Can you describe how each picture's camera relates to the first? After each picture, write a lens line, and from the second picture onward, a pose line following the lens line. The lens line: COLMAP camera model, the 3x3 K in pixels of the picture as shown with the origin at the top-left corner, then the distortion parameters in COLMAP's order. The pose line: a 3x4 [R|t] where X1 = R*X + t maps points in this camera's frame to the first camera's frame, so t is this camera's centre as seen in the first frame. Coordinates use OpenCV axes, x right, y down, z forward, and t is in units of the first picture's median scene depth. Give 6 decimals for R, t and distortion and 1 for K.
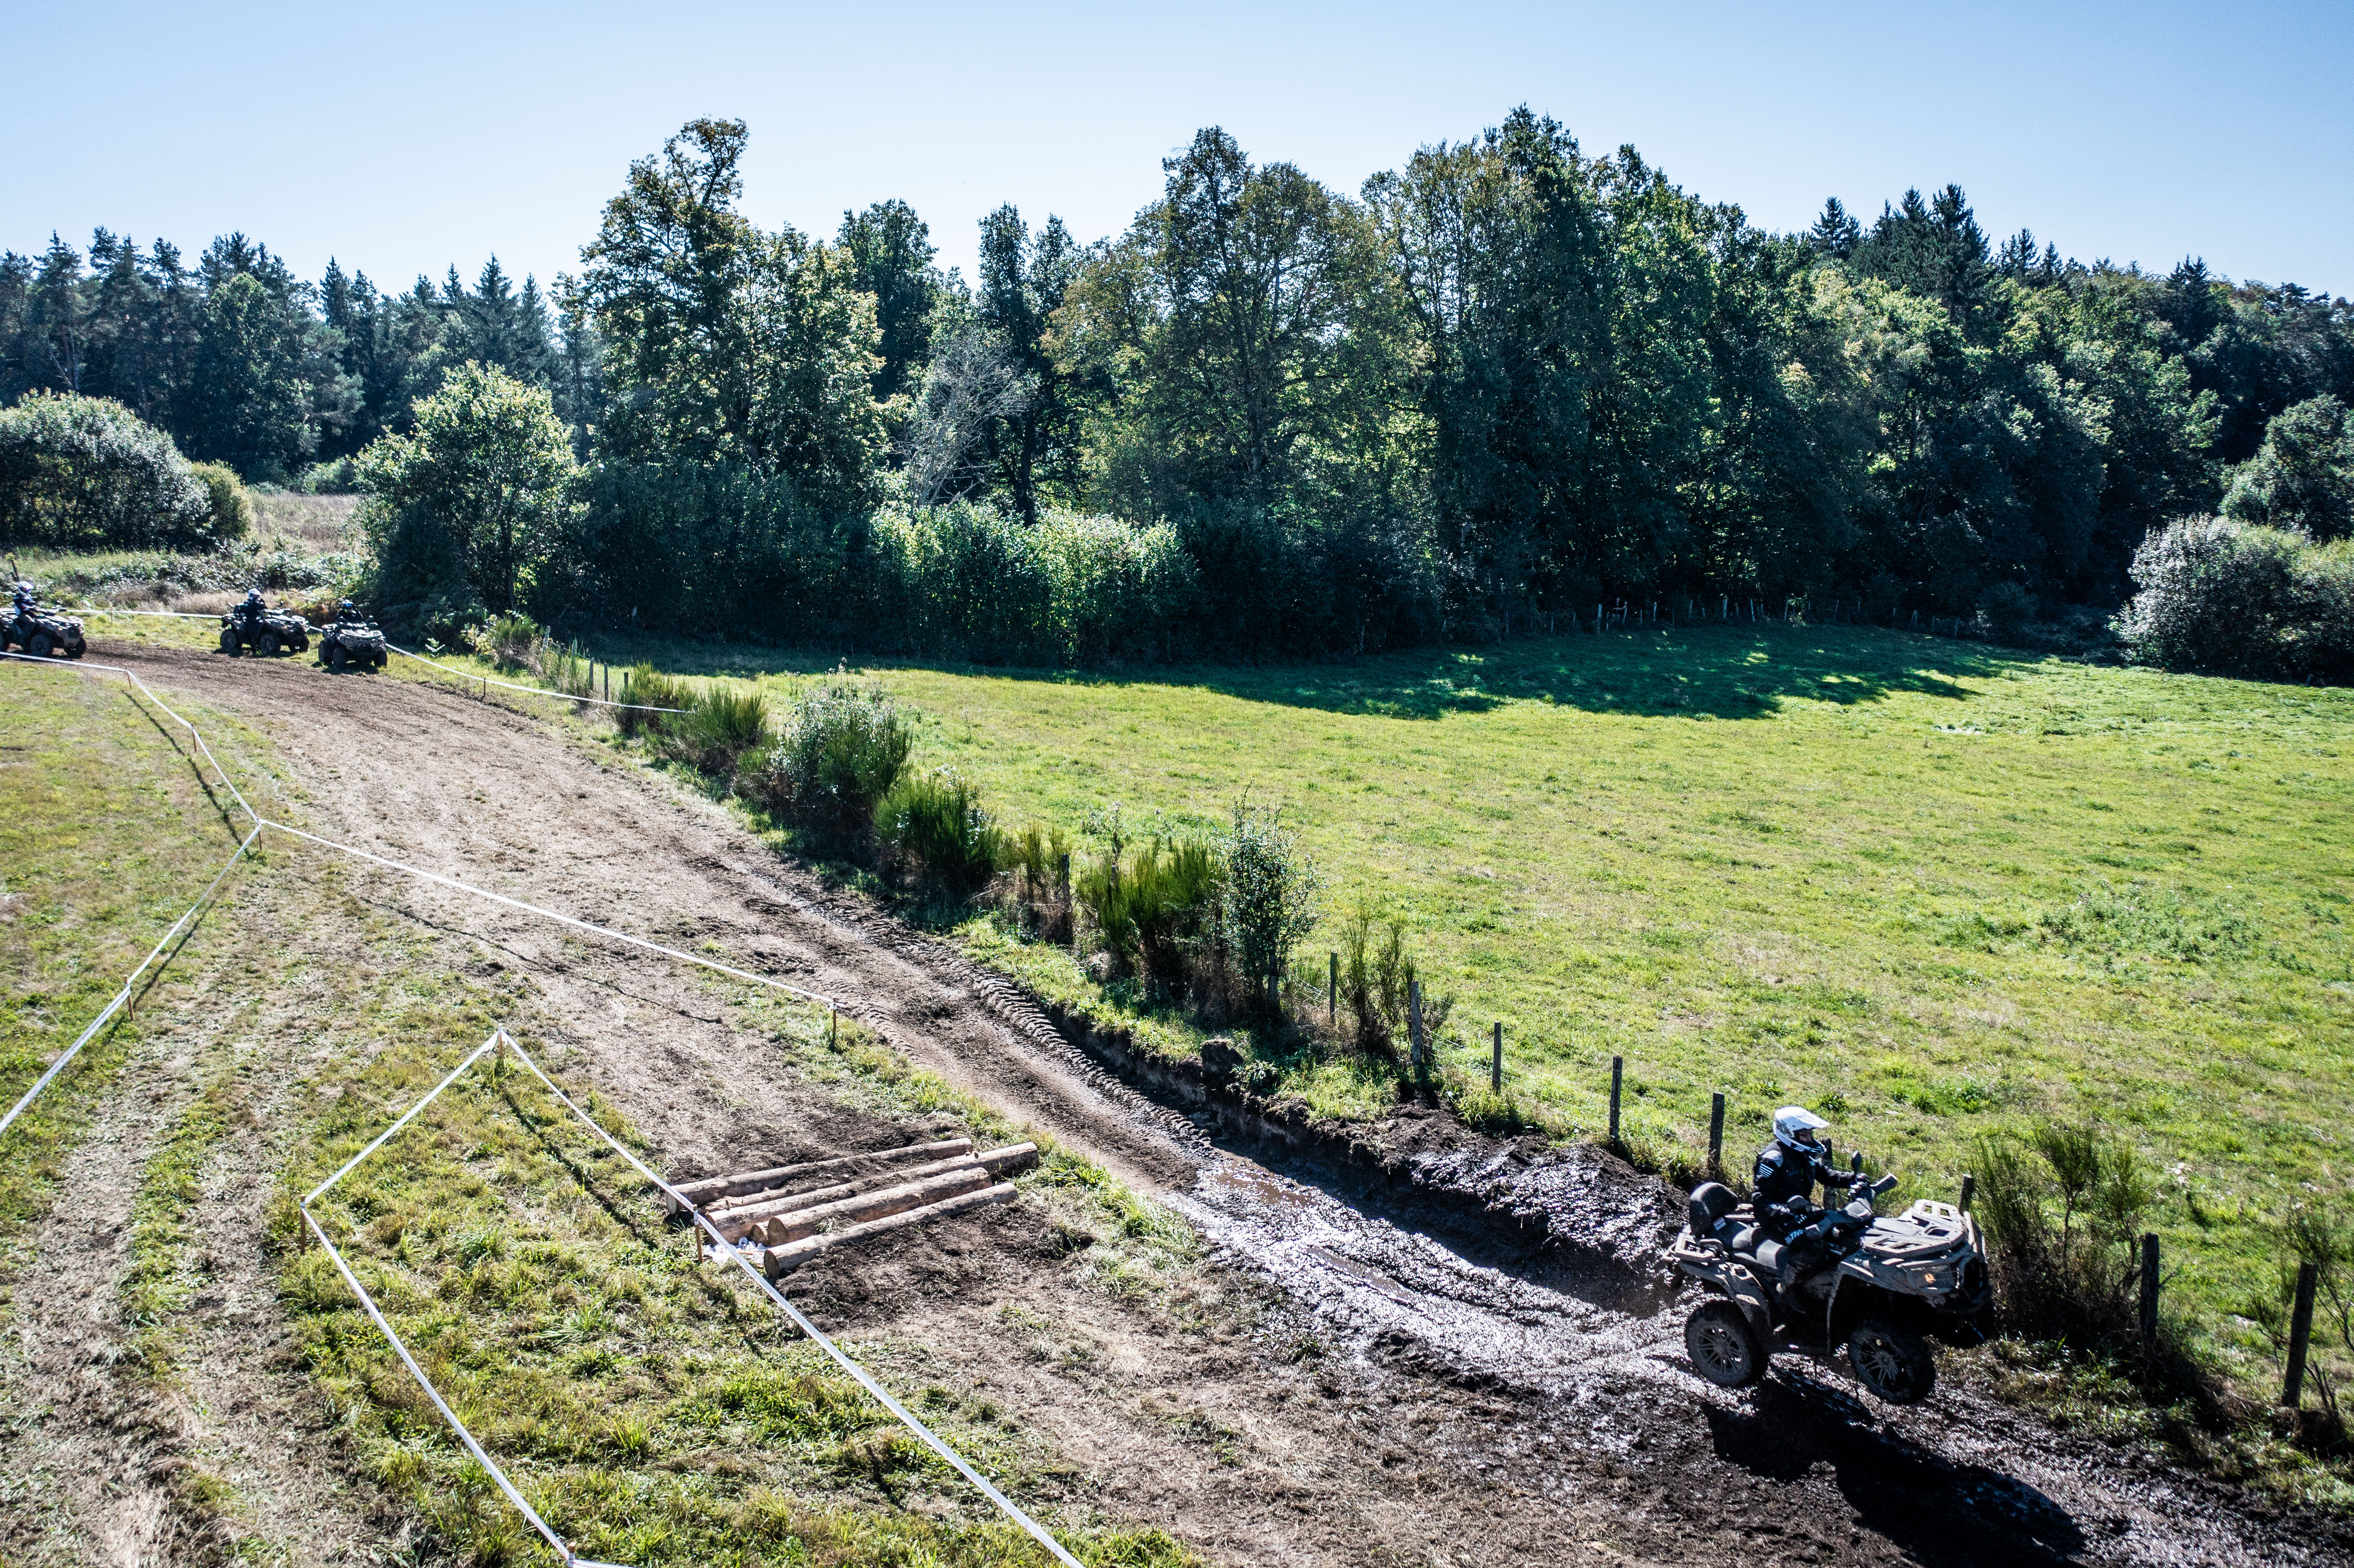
lens RADIAL K [[1825.7, 0, 1185.5], [0, 1825.7, 771.6], [0, 0, 1]] dist [-0.014493, 0.007243]
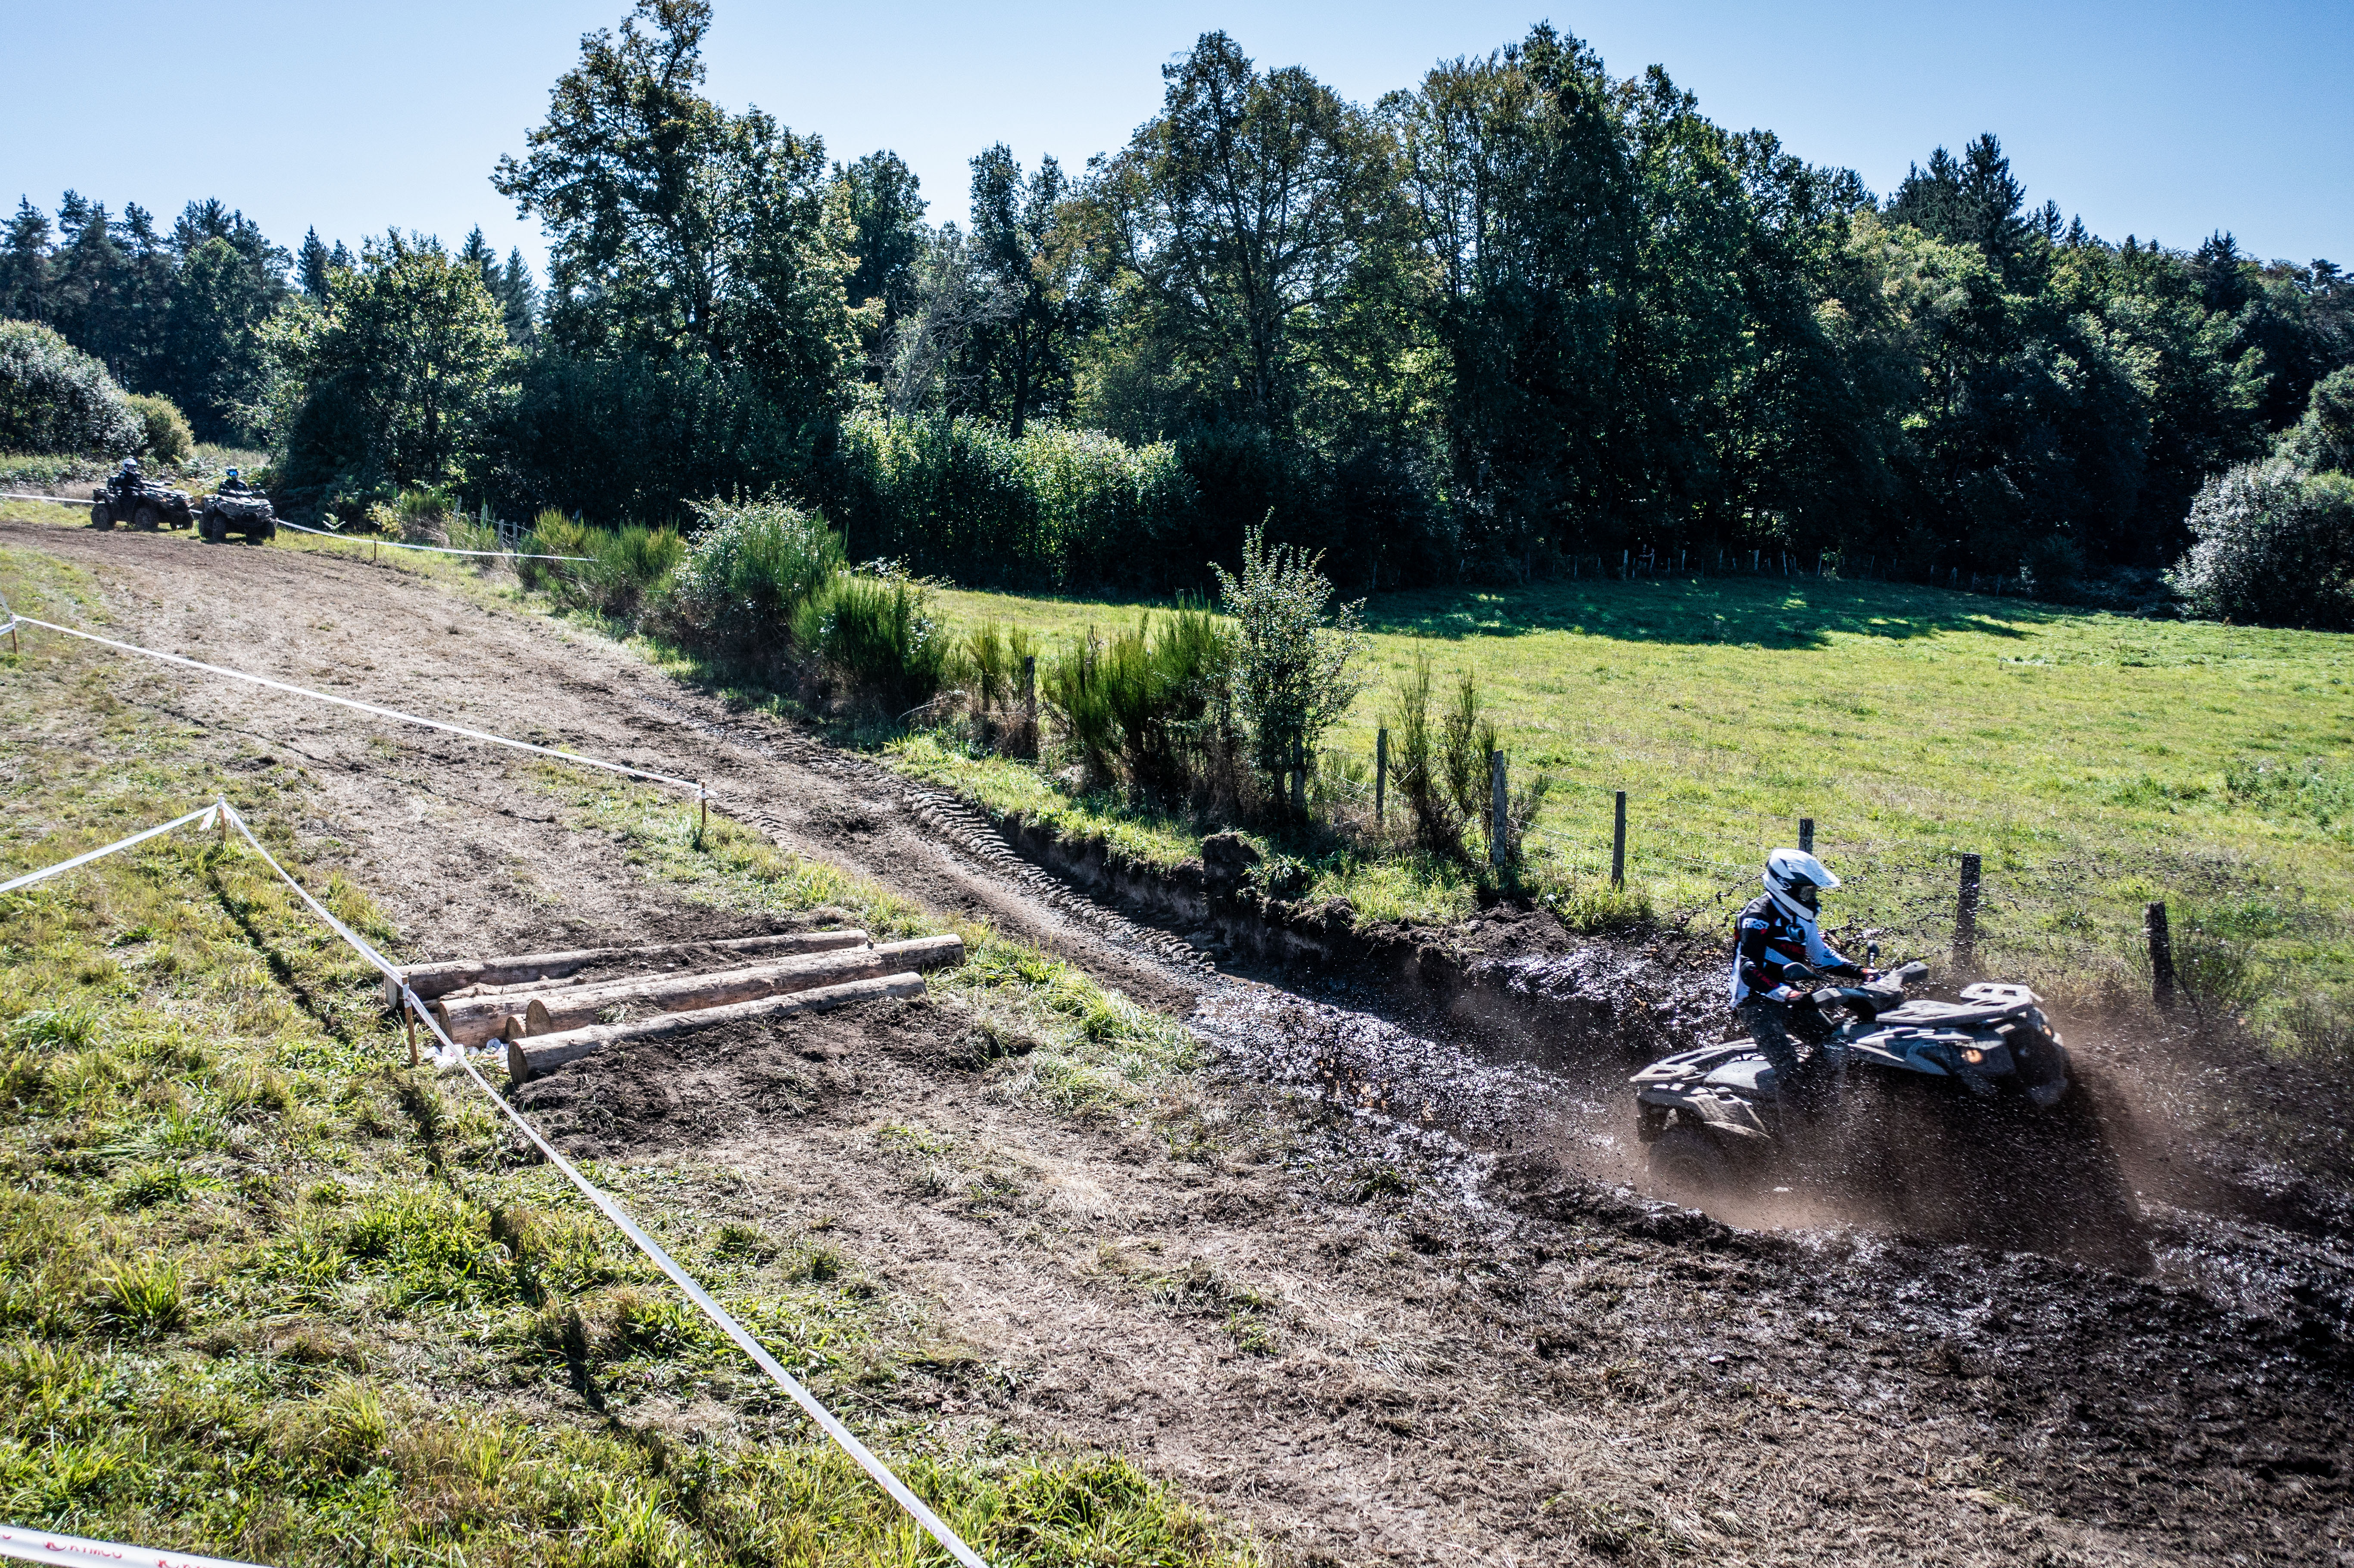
lens RADIAL K [[1825.7, 0, 1185.4], [0, 1825.7, 774.5], [0, 0, 1]] dist [-0.014493, 0.007243]
pose [[0.999991, 0.004256, 0.000587, 0.000459], [-0.004254, 0.999985, -0.003439, 0.047764], [-0.000602, 0.003436, 0.999994, 0.103657]]
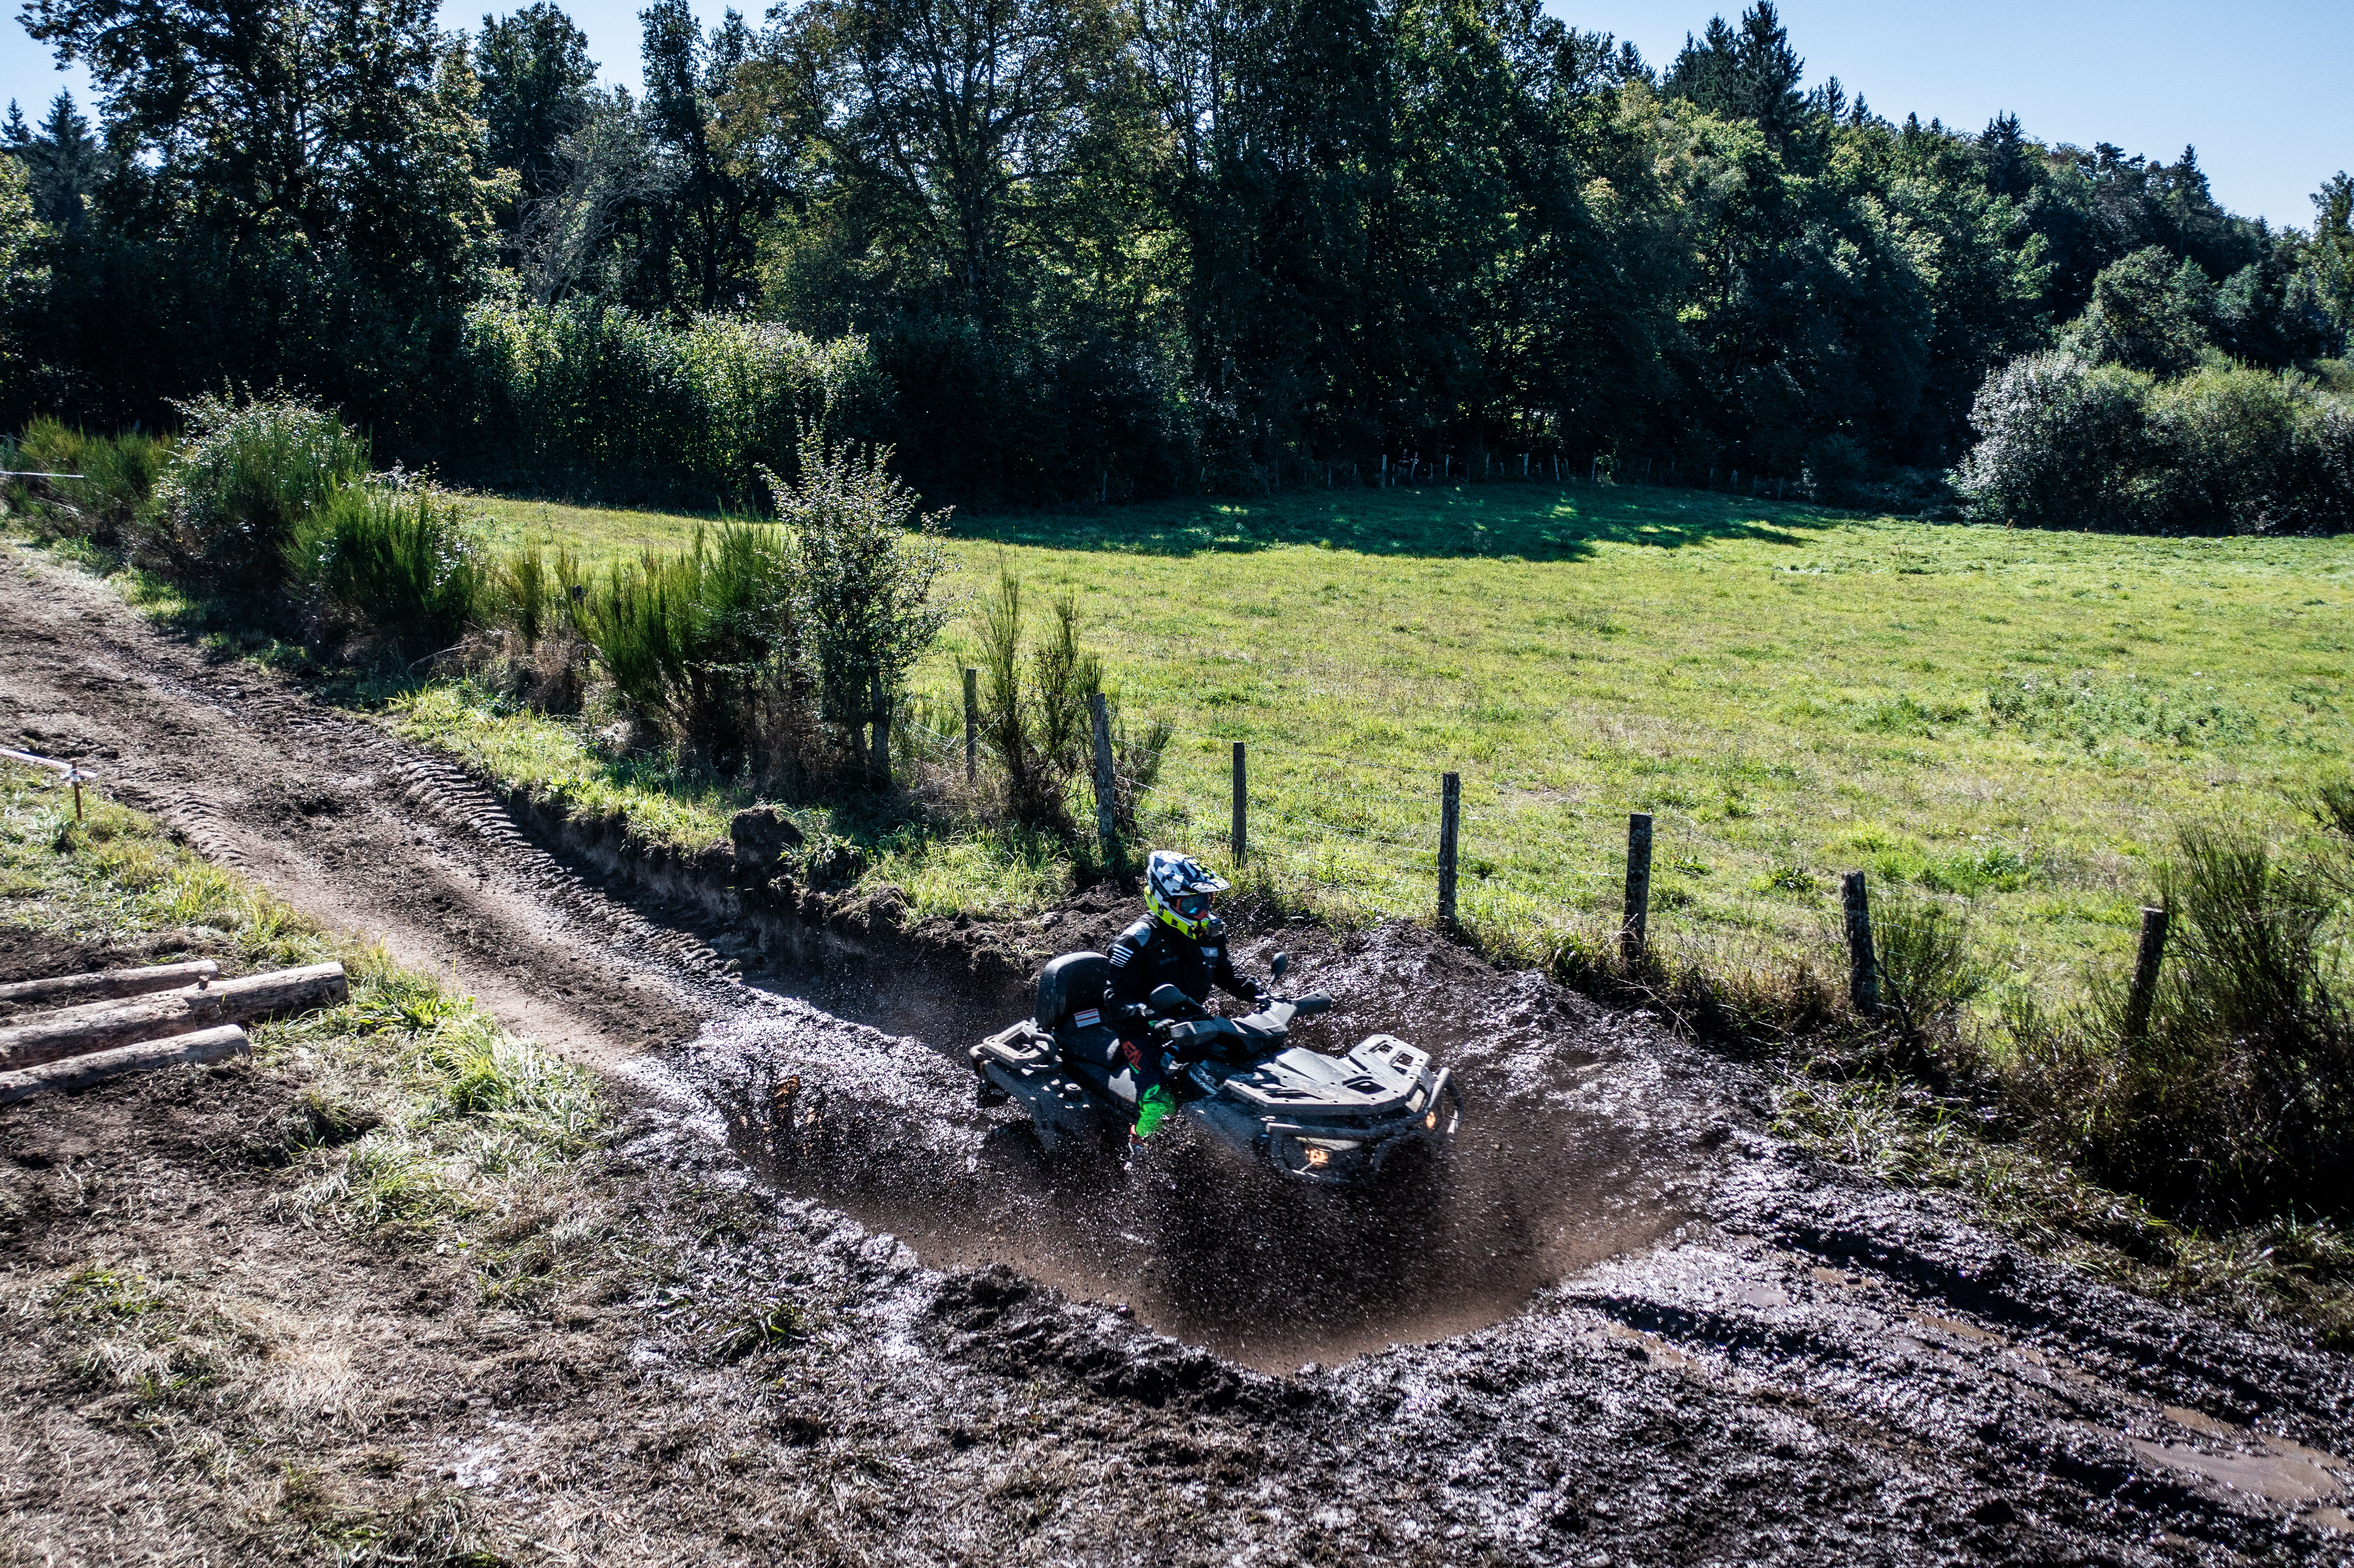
lens RADIAL K [[1990.9, 0, 1175.3], [0, 1990.9, 789.8], [0, 0, 1]] dist [-0.012670, -0.000541]
pose [[0.992682, -0.026223, 0.117878, 0.027895], [0.021809, 0.999017, 0.038581, 0.045559], [-0.118774, -0.035728, 0.992278, 0.138258]]
